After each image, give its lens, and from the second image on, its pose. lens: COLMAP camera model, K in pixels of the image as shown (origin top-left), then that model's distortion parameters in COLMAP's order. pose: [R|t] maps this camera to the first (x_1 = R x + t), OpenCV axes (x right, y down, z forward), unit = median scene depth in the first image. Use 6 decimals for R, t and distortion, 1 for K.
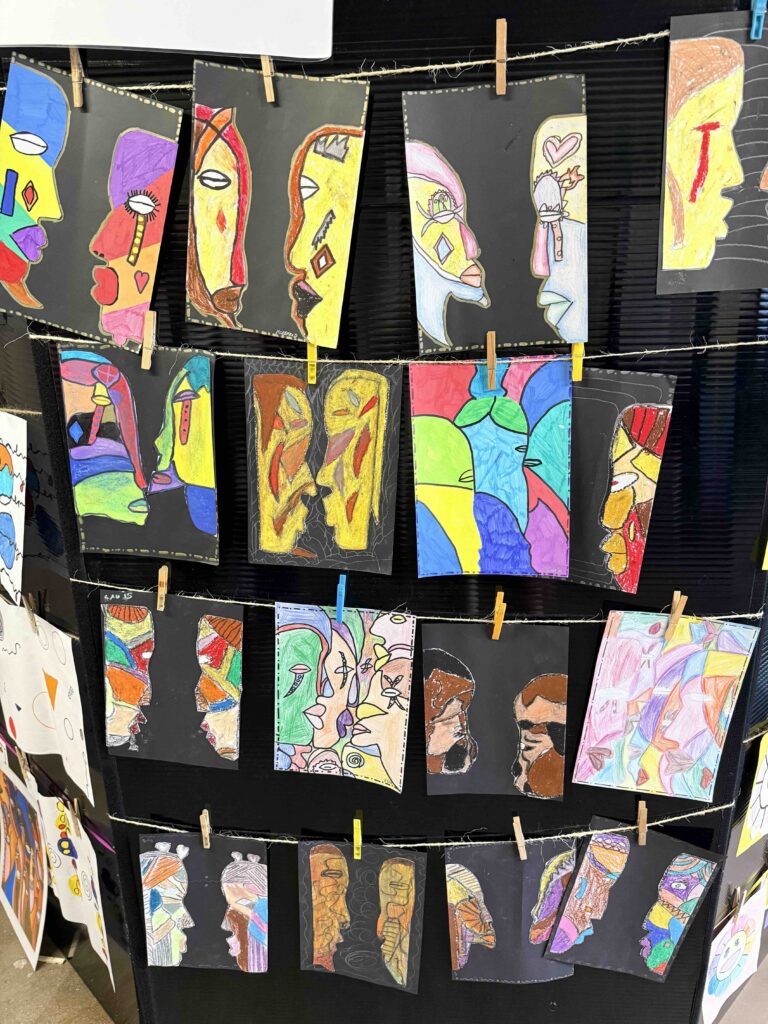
lens RADIAL K [[720.1, 0, 389.1], [0, 720.1, 525.9], [0, 0, 1]] dist [0.085479, -0.133076]
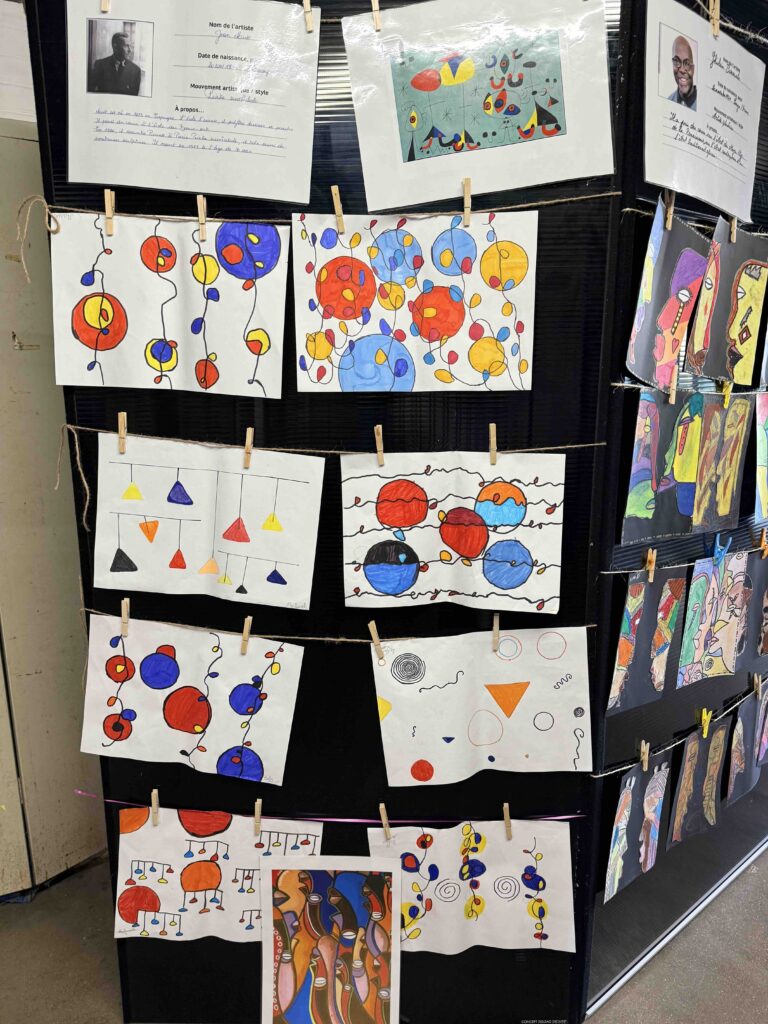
lens RADIAL K [[720.1, 0, 389.1], [0, 720.1, 525.9], [0, 0, 1]] dist [0.085479, -0.133076]
pose [[0.734239, -0.144170, 0.663406, -1.709195], [0.212780, 0.976824, -0.023218, -0.064279], [-0.644684, 0.158207, 0.747899, 0.312692]]
